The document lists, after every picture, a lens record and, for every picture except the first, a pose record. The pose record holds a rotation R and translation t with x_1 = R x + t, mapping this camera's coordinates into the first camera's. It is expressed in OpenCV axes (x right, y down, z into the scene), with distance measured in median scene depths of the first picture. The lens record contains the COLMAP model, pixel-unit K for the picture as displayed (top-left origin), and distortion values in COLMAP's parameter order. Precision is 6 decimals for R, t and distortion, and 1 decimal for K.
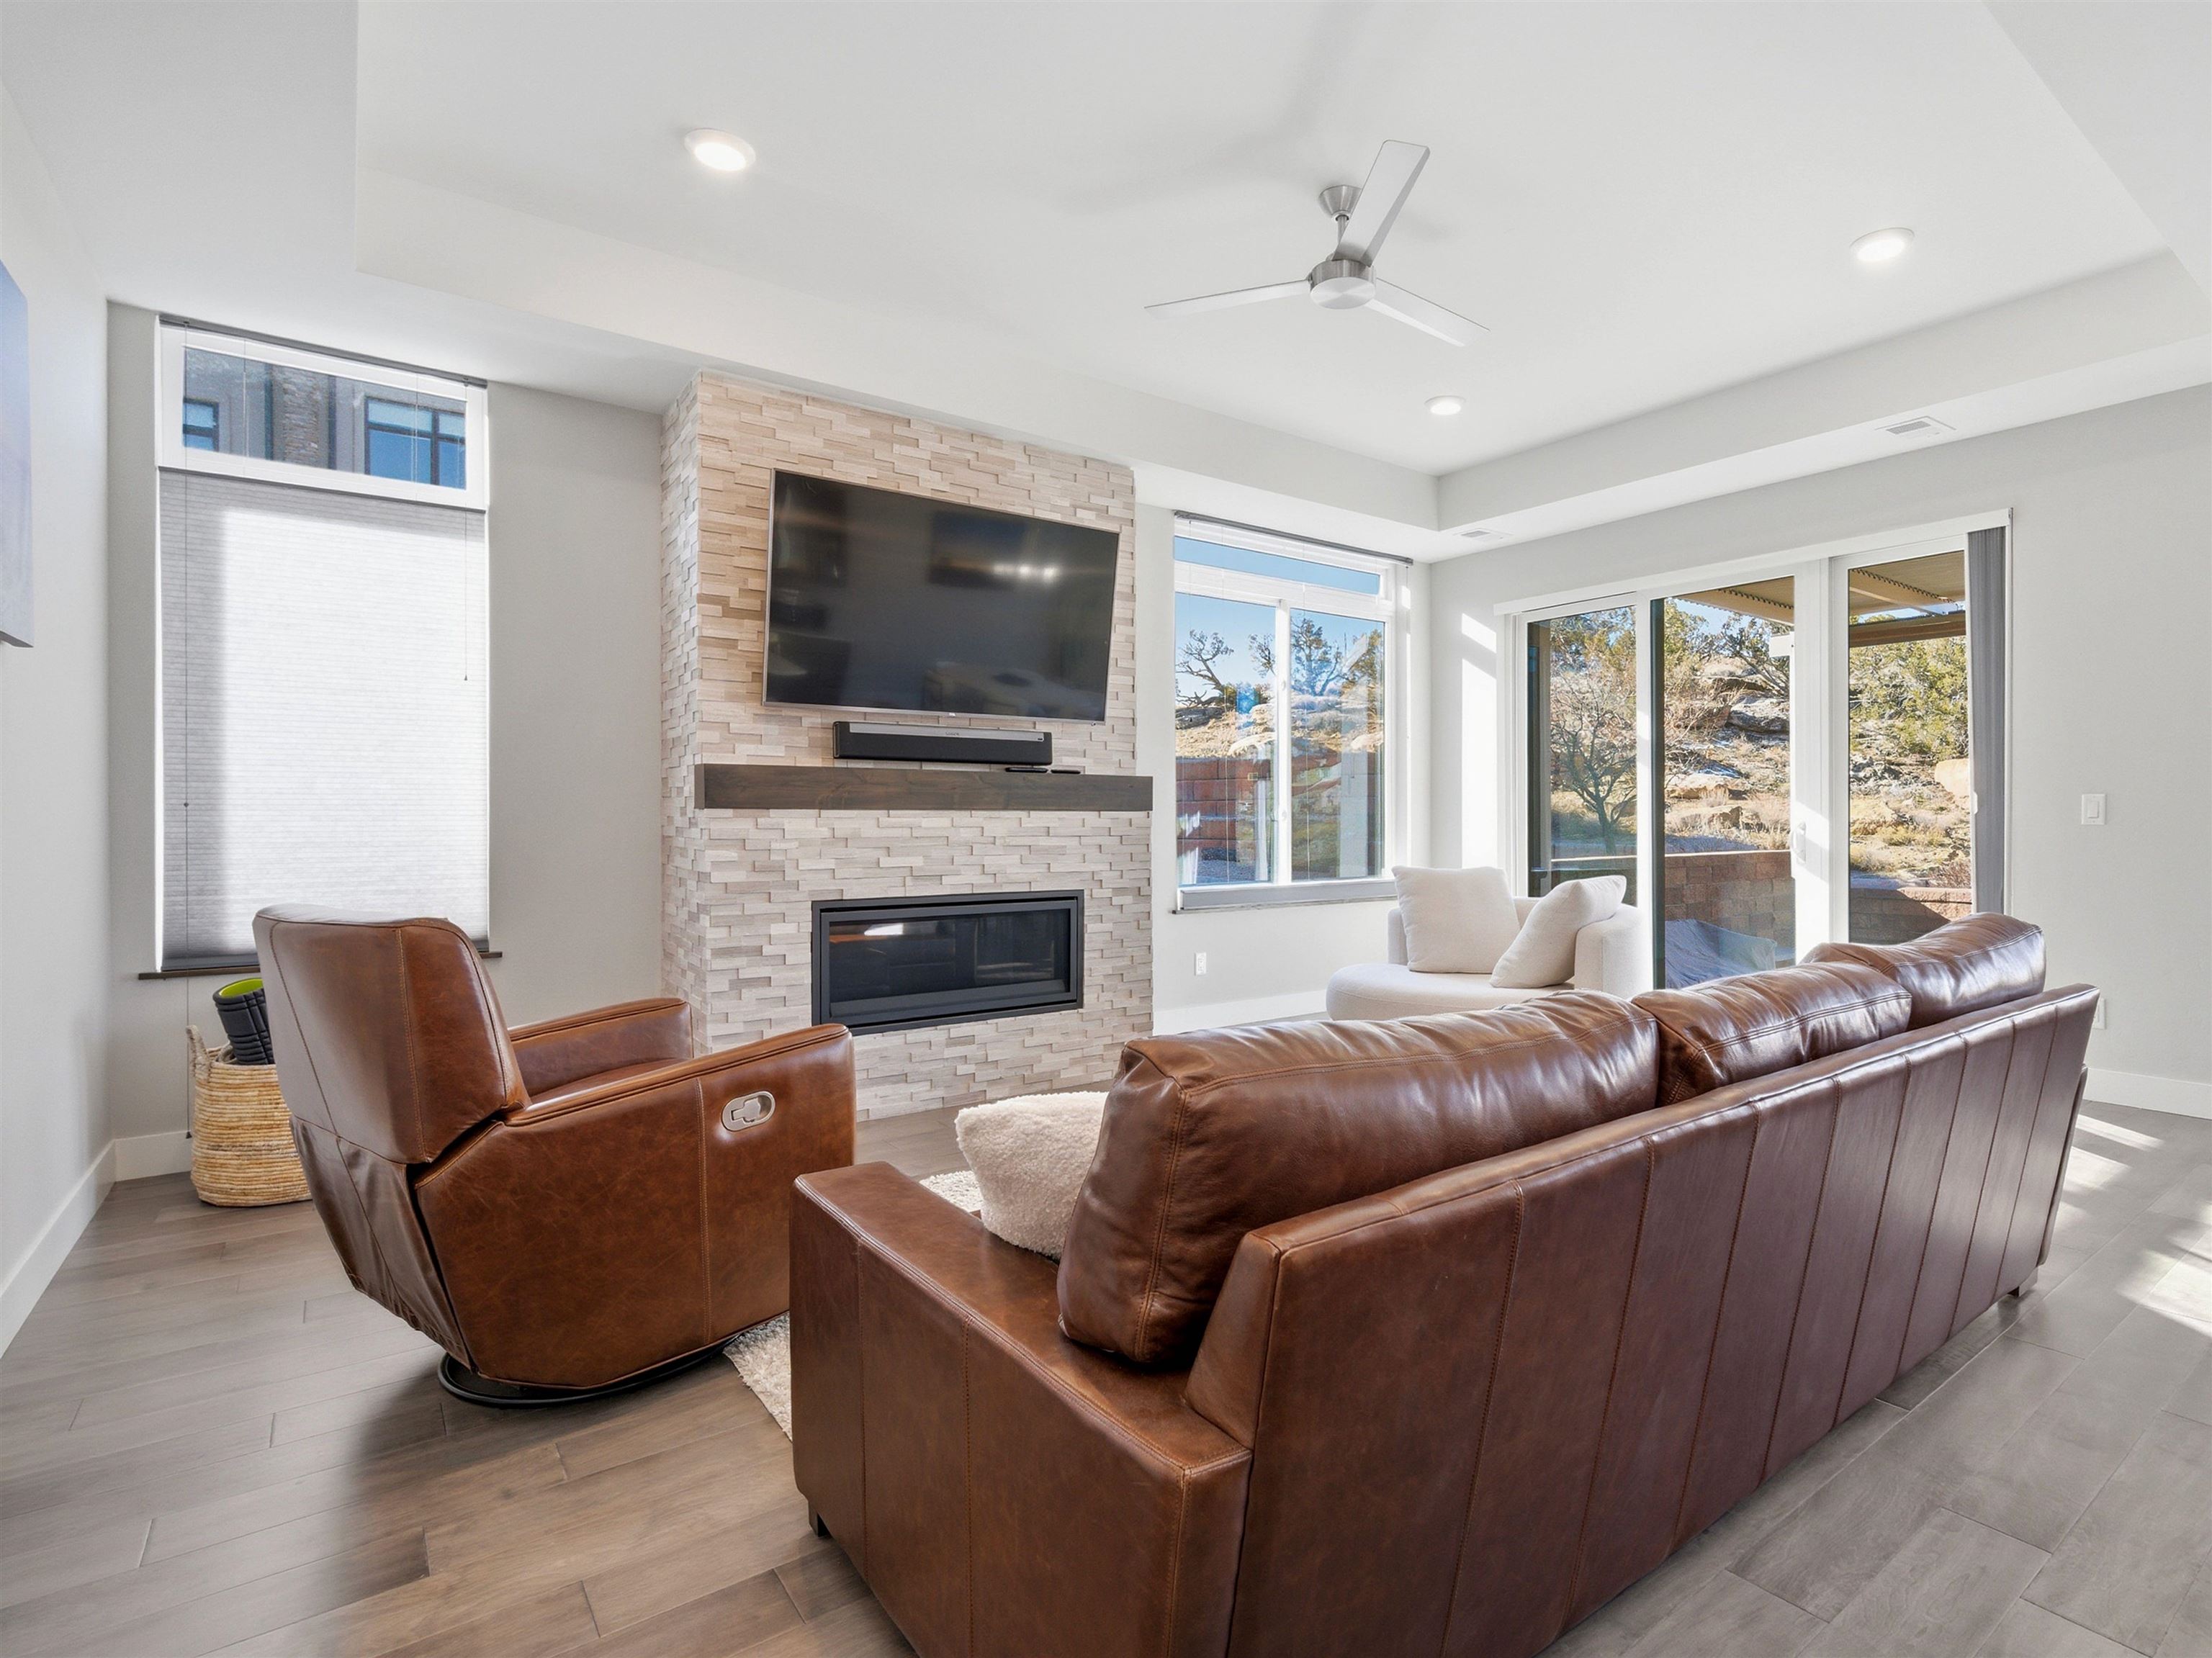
lens RADIAL K [[1115.2, 0, 1203.8], [0, 1115.2, 822.9], [0, 0, 1]] dist [-0.004520, -0.000084]
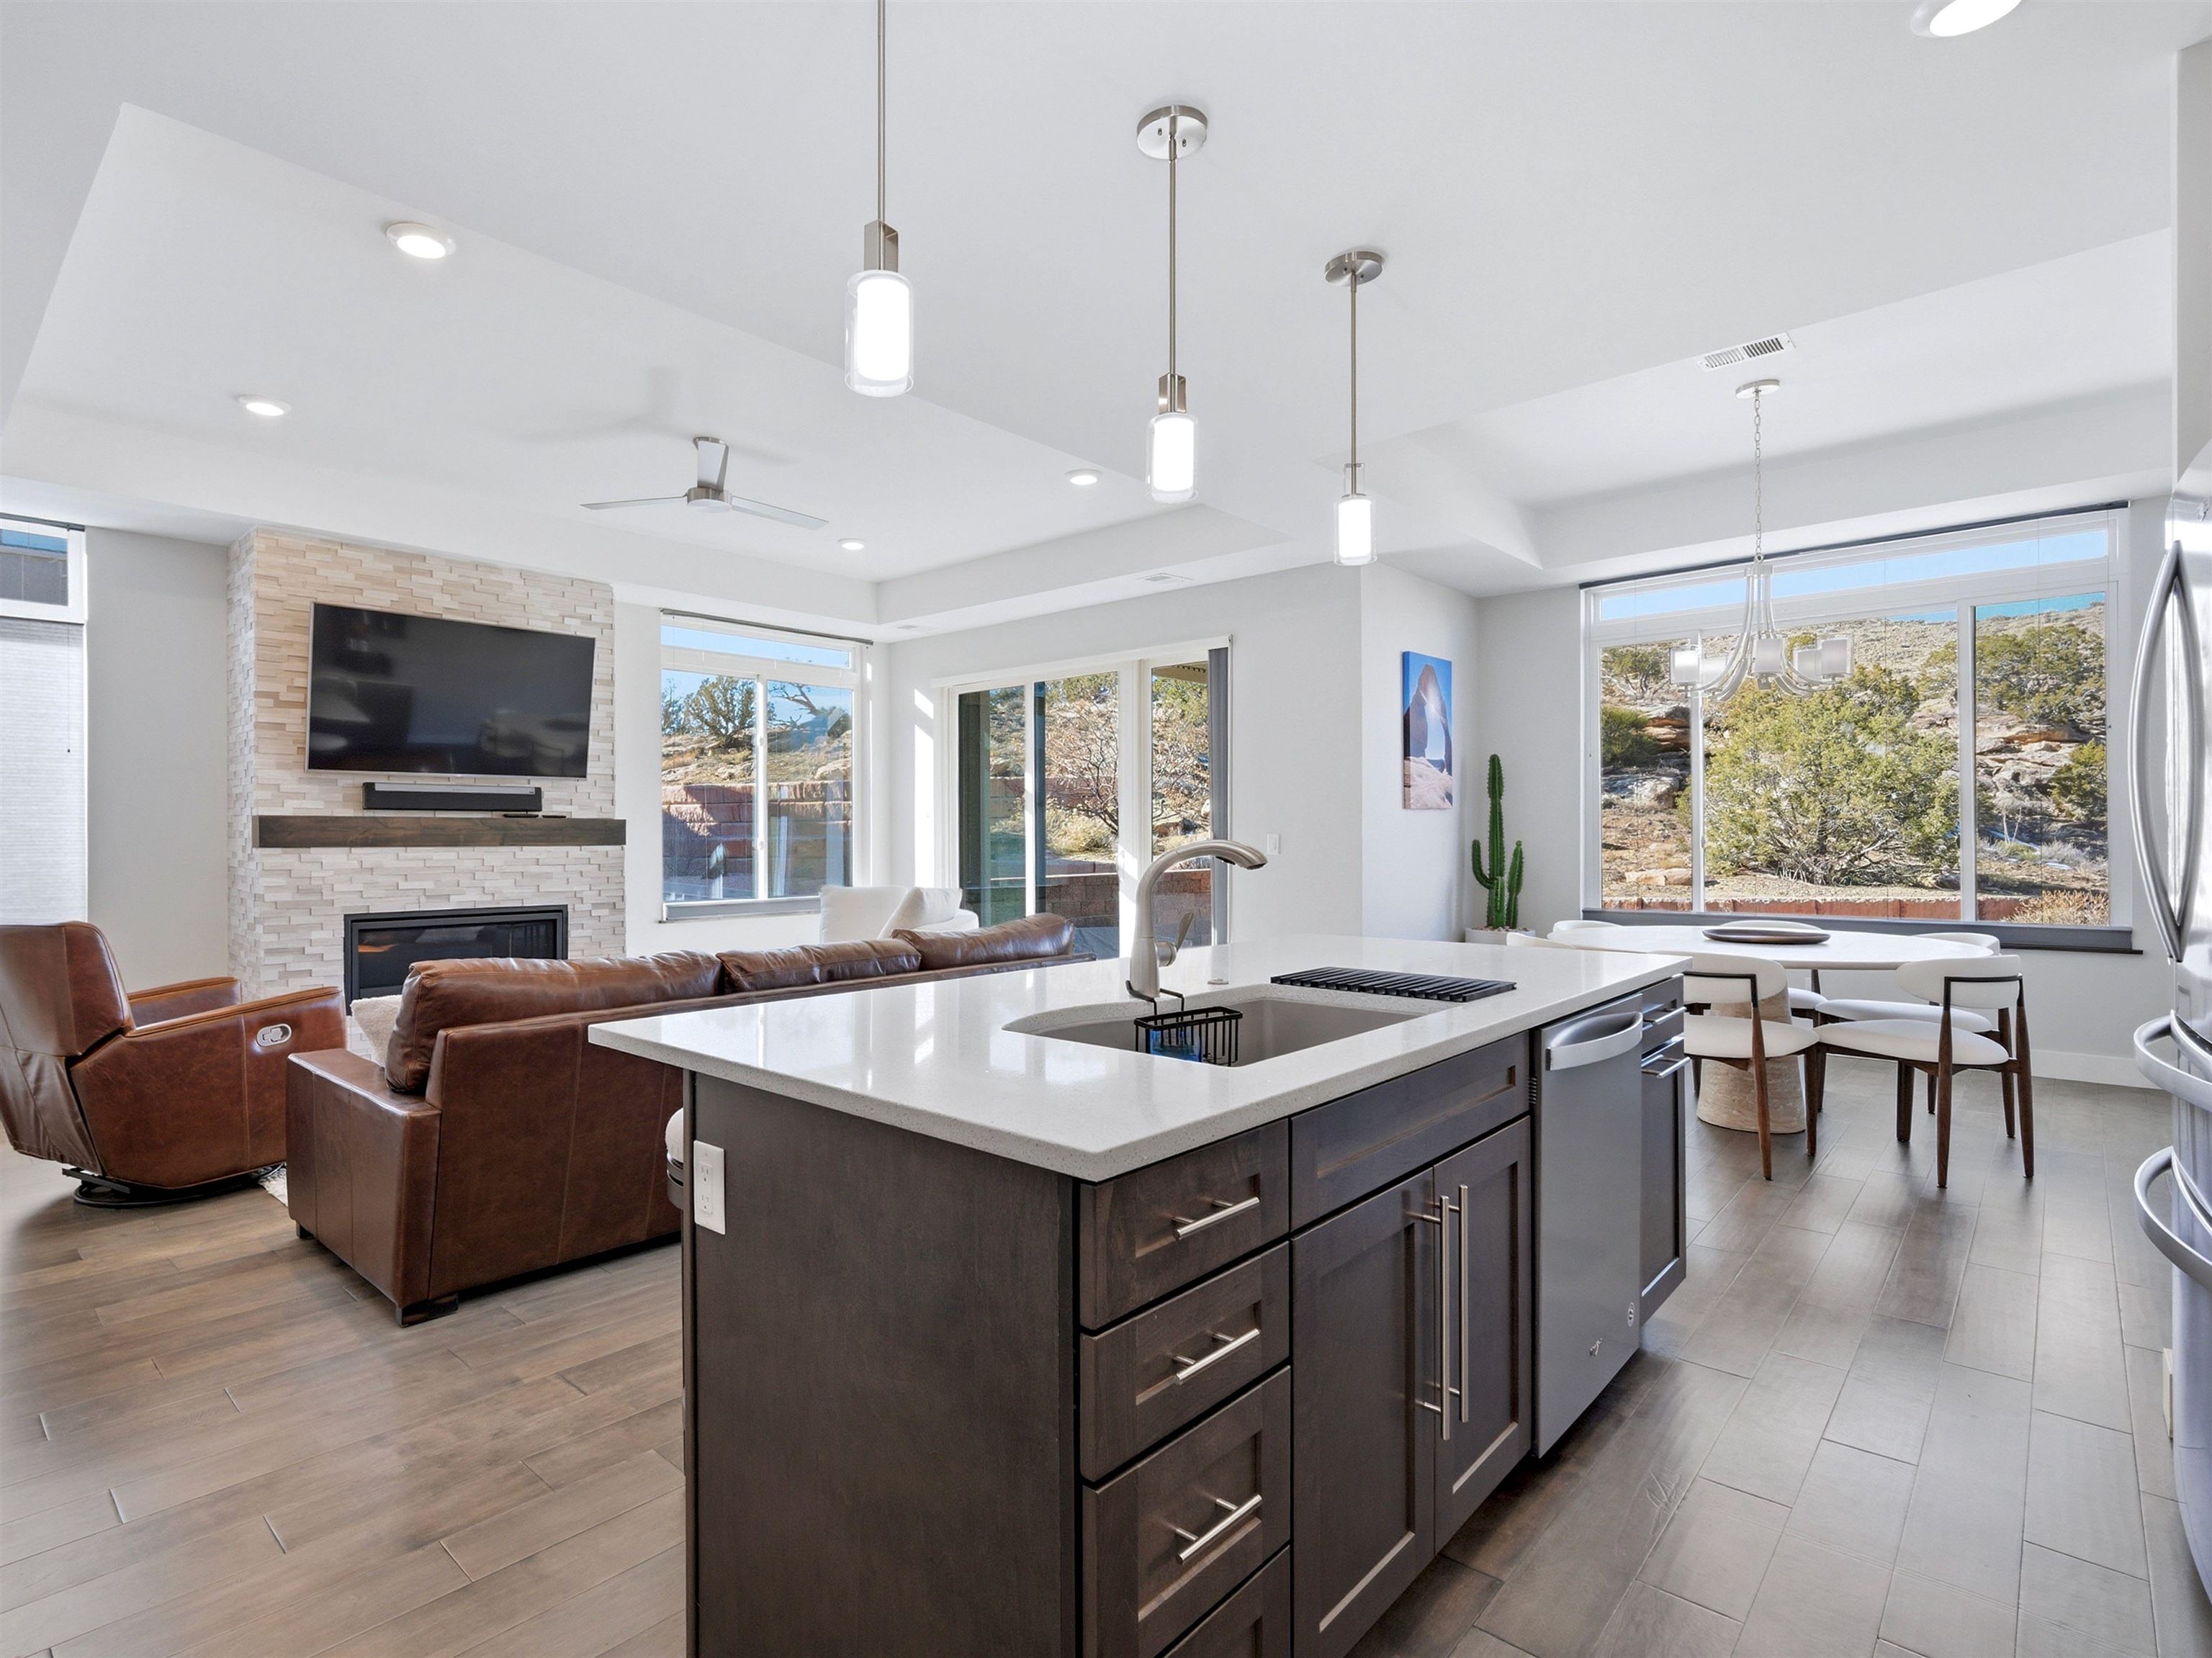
lens RADIAL K [[1122.0, 0, 969.8], [0, 1122.0, 836.2], [0, 0, 1]] dist [-0.003309, 0.002188]
pose [[0.992586, -0.001155, 0.121541, 0.227188], [0.001458, 0.999996, -0.002405, -0.020018], [-0.121538, 0.002565, 0.992584, -0.429202]]
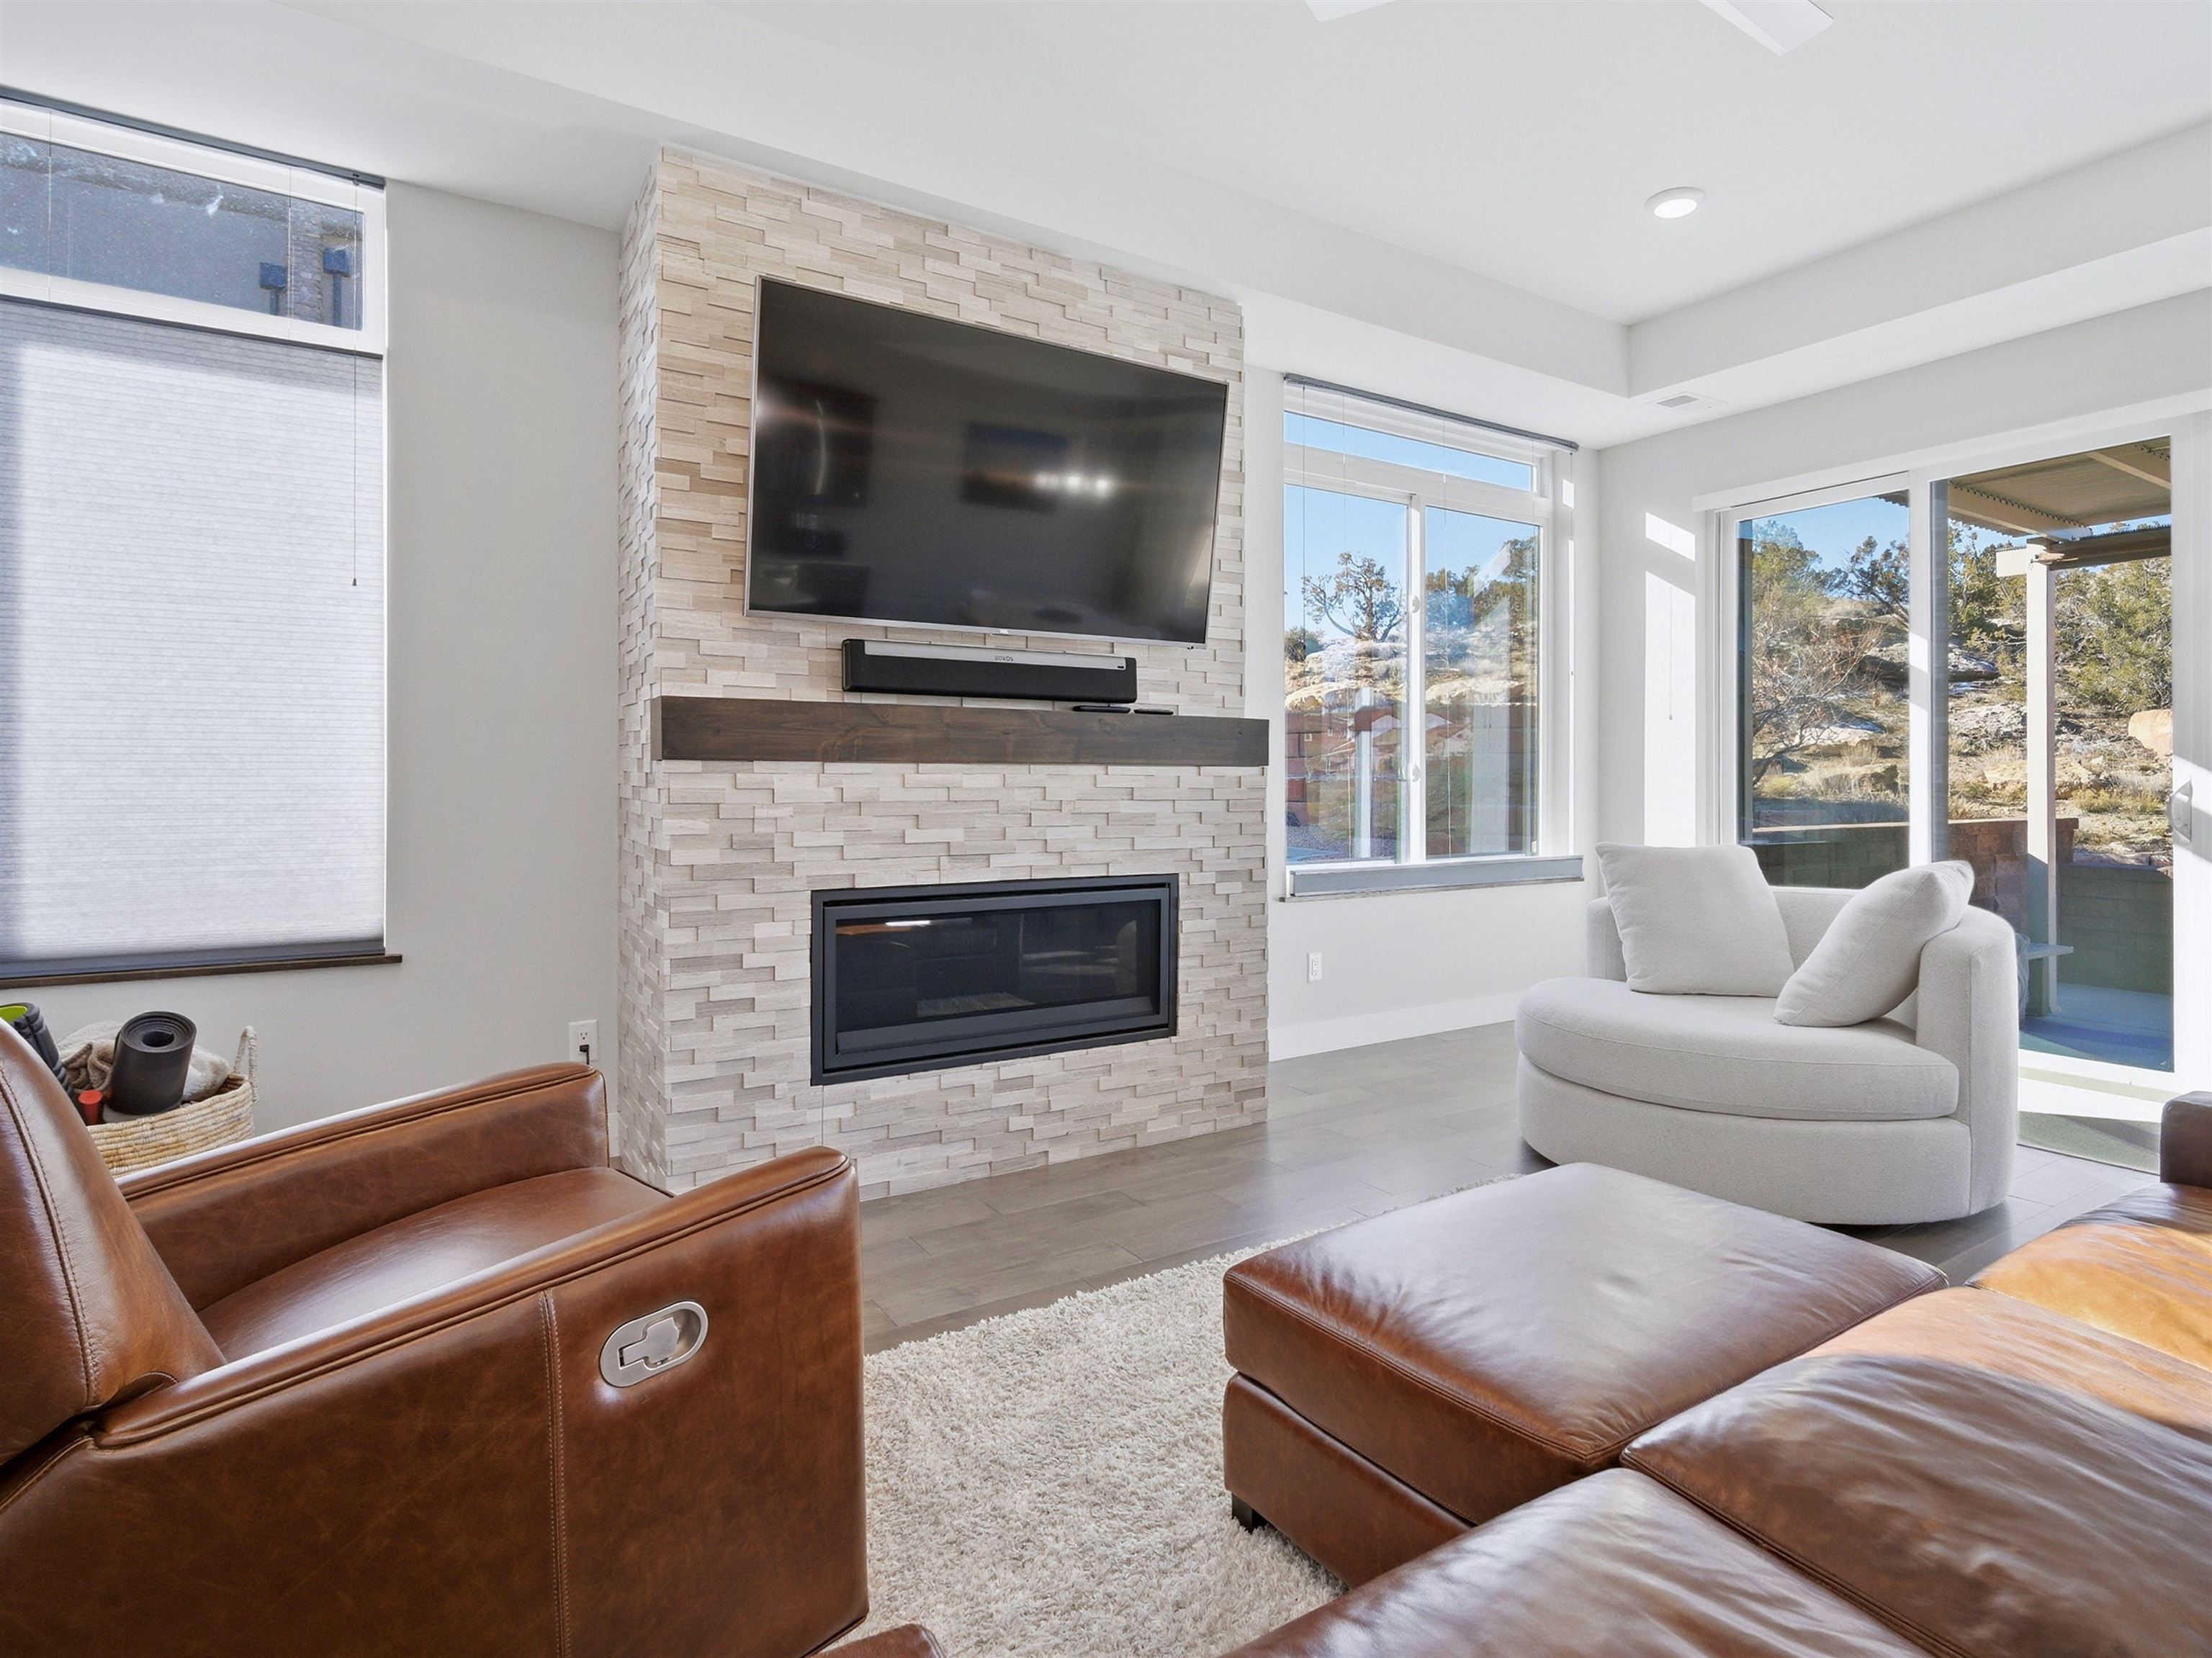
lens RADIAL K [[1172.2, 0, 1130.1], [0, 1172.2, 782.6], [0, 0, 1]] dist [-0.002875, 0.000748]
pose [[0.995775, 0.003012, -0.091778, -0.075489], [-0.003037, 0.999995, -0.000134, 0.000631], [0.091777, 0.000412, 0.995780, 0.255456]]
